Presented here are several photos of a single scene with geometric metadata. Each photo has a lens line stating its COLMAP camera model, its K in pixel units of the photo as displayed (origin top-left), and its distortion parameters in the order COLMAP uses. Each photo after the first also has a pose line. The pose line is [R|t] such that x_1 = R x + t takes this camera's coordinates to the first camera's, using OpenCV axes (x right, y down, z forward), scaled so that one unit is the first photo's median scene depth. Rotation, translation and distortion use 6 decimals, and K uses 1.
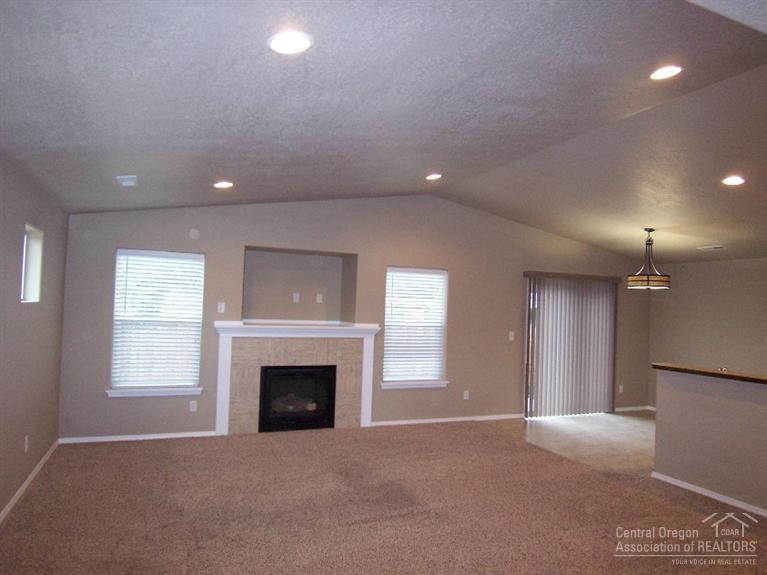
lens RADIAL K [[515.7, 0, 383.6], [0, 515.7, 291.8], [0, 0, 1]] dist [-0.014087, -0.011751]
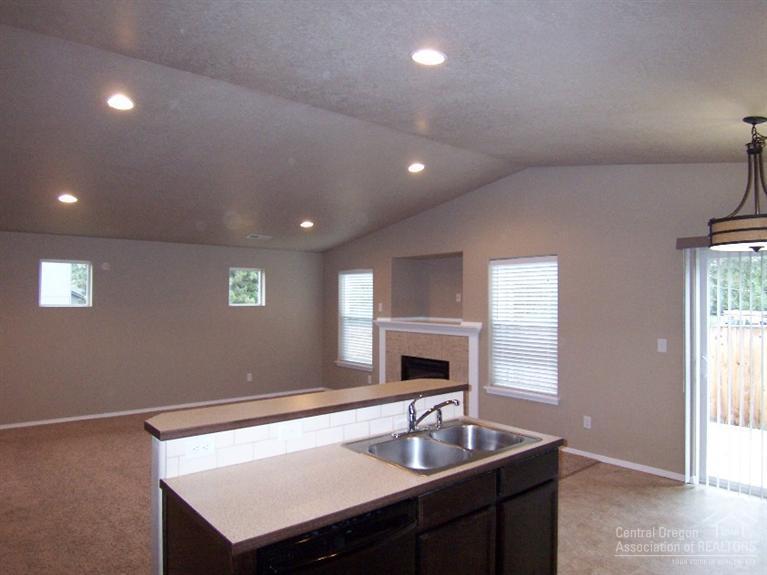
lens RADIAL K [[515.7, 0, 381.1], [0, 515.7, 286.4], [0, 0, 1]] dist [-0.014087, -0.011751]
pose [[0.280269, -0.054709, -0.958361, 0.861179], [0.042260, 0.998110, -0.044620, 0.031728], [0.958991, -0.027994, 0.282052, 0.570483]]
